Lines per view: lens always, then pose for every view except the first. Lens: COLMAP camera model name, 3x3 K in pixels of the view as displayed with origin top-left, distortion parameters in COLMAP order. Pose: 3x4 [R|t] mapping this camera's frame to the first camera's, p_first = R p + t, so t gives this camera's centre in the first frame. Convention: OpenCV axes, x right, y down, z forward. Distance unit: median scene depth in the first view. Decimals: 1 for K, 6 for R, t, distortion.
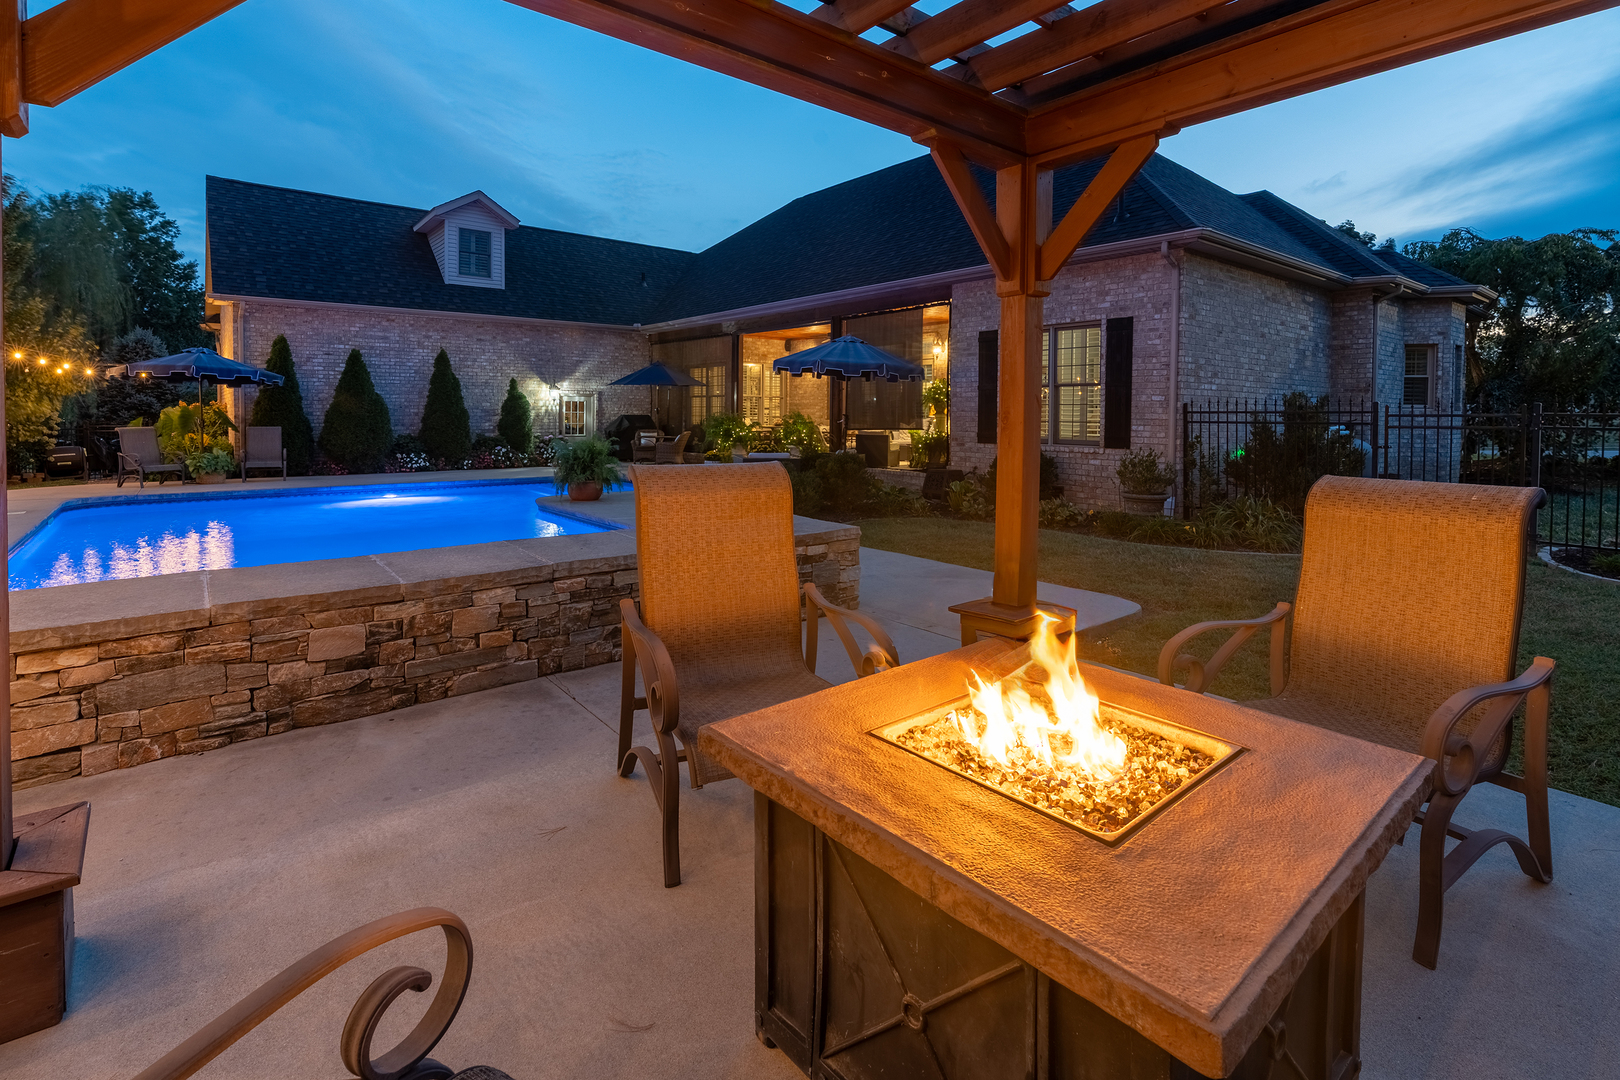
lens RADIAL K [[740.3, 0, 715.4], [0, 740.3, 424.9], [0, 0, 1]] dist [0.000525, -0.000009]
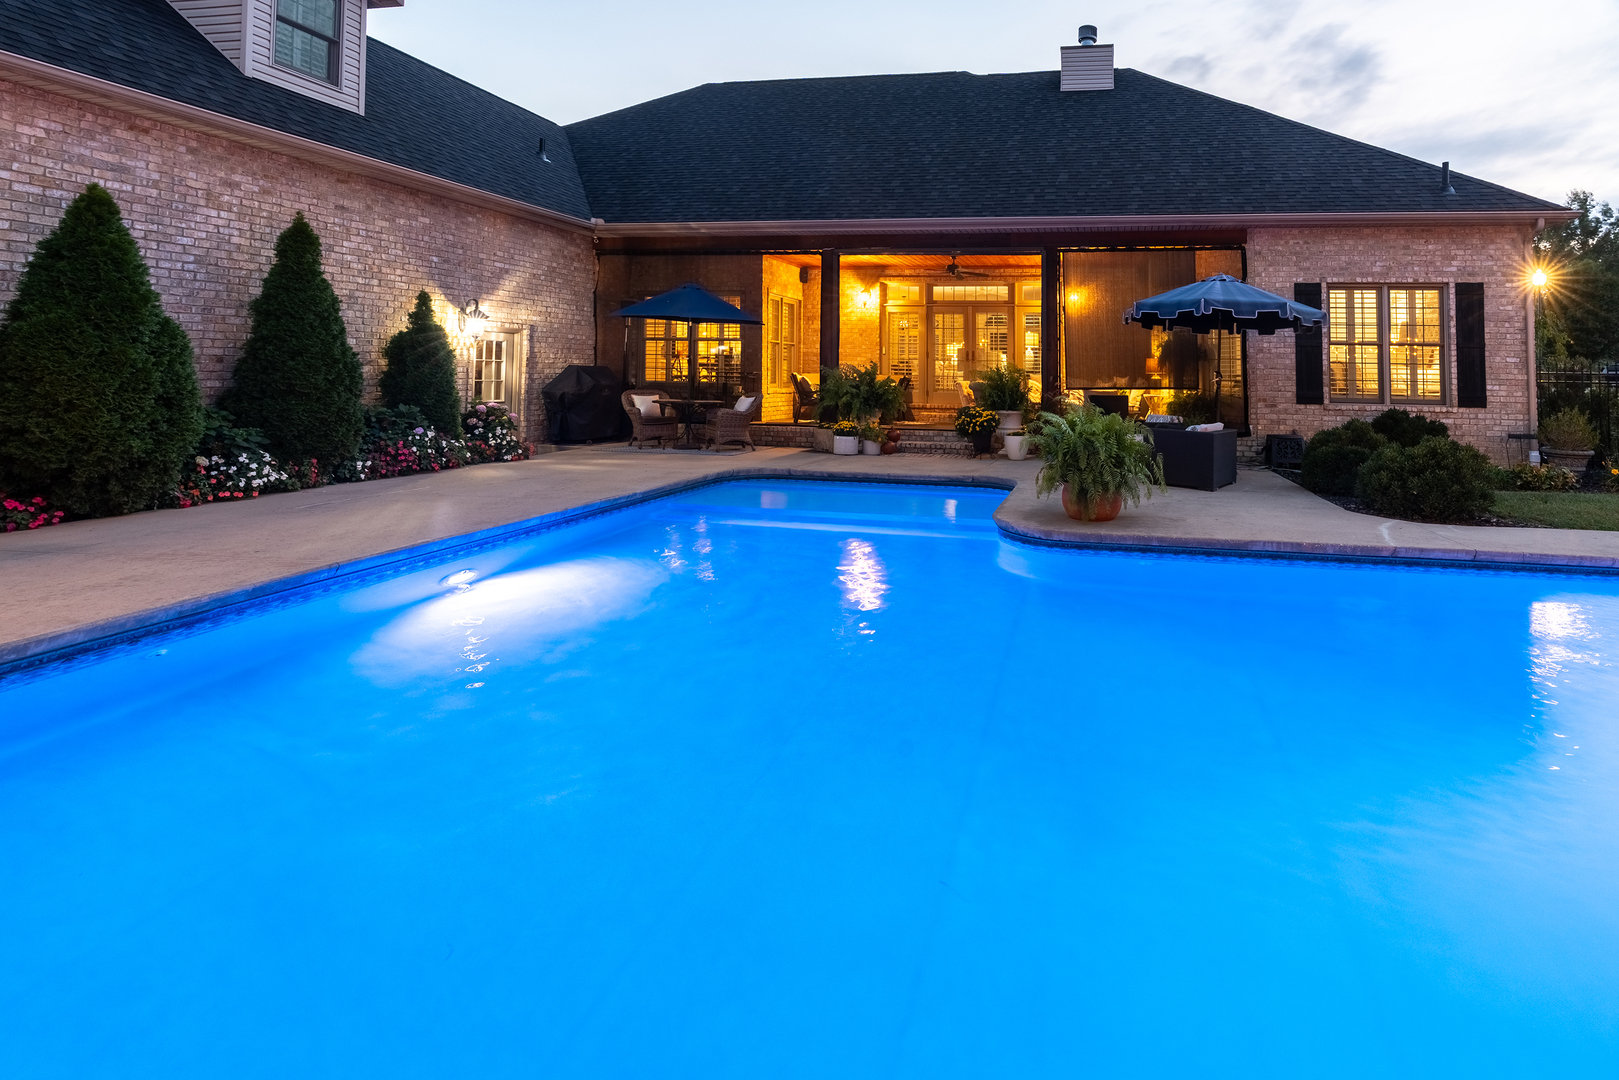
lens RADIAL K [[794.9, 0, 944.4], [0, 794.9, 325.3], [0, 0, 1]] dist [-0.003063, -0.000239]
pose [[0.721886, 0.046686, 0.690435, -0.432867], [-0.001240, 0.997807, -0.066174, -0.004777], [-0.692011, 0.046914, 0.720361, 0.397184]]
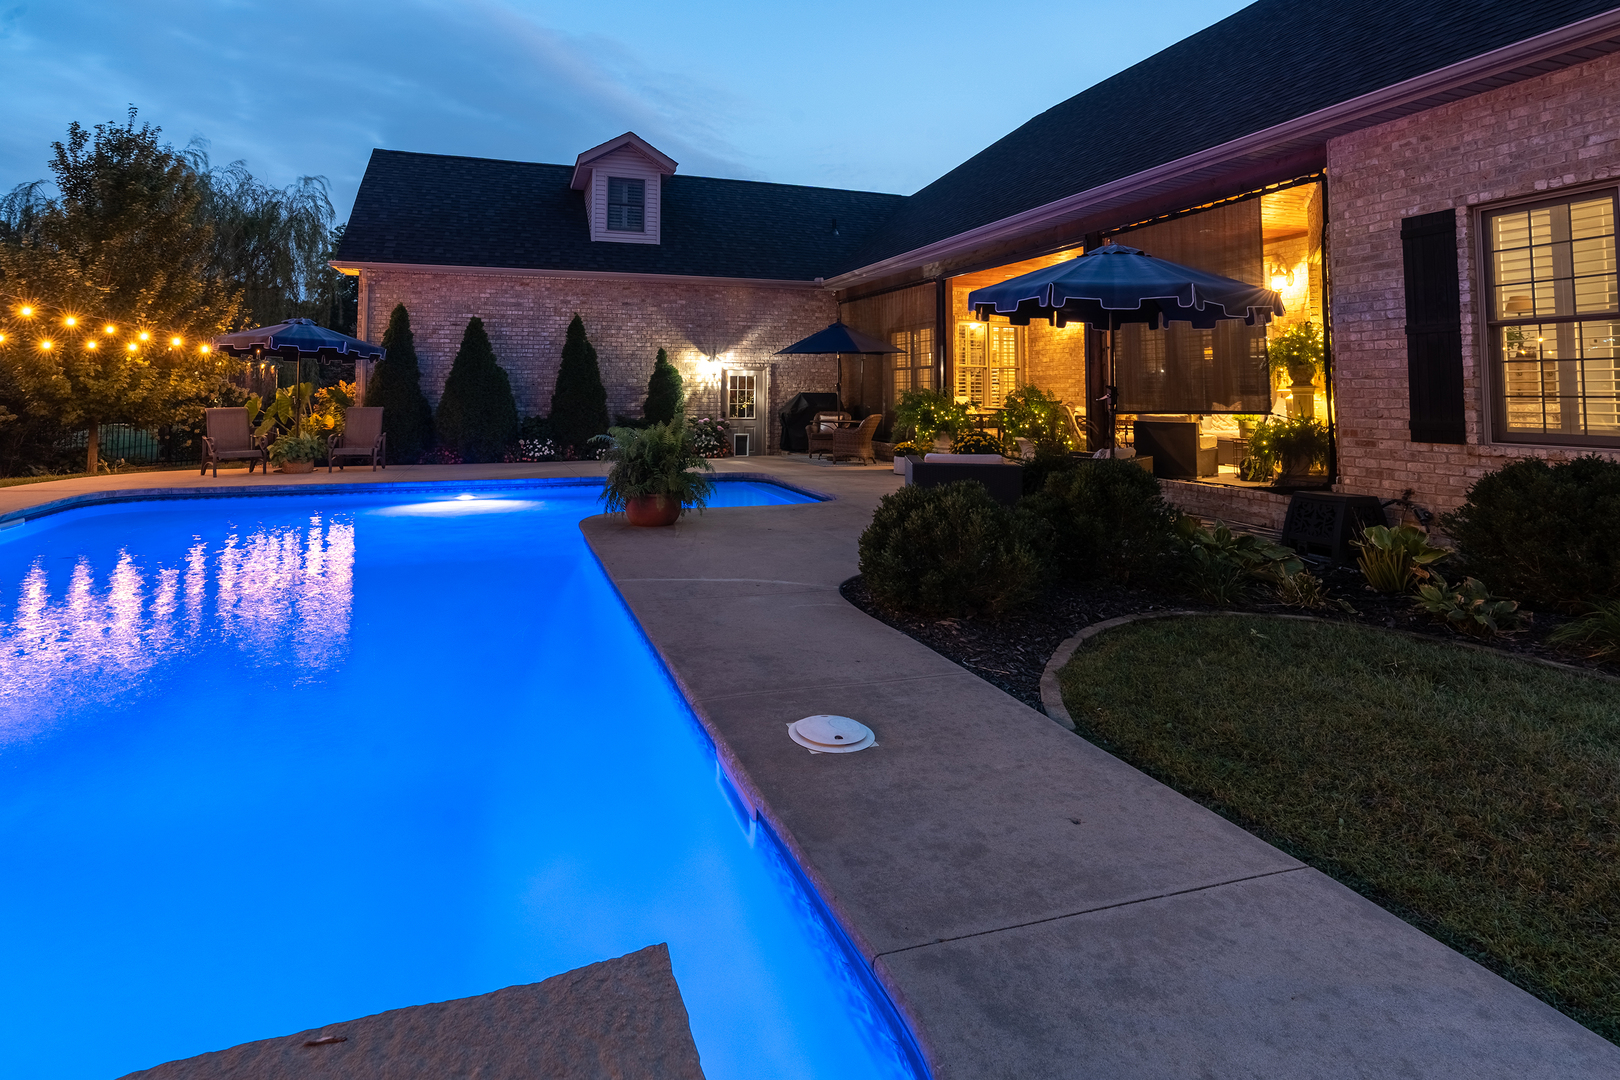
lens RADIAL K [[752.5, 0, 713.6], [0, 752.5, 357.2], [0, 0, 1]] dist [-0.000943, 0.000364]
pose [[0.948841, -0.019982, -0.315121, 0.048663], [-0.000378, 0.997923, -0.064418, 0.000353], [0.315754, 0.061241, 0.946863, 0.253289]]
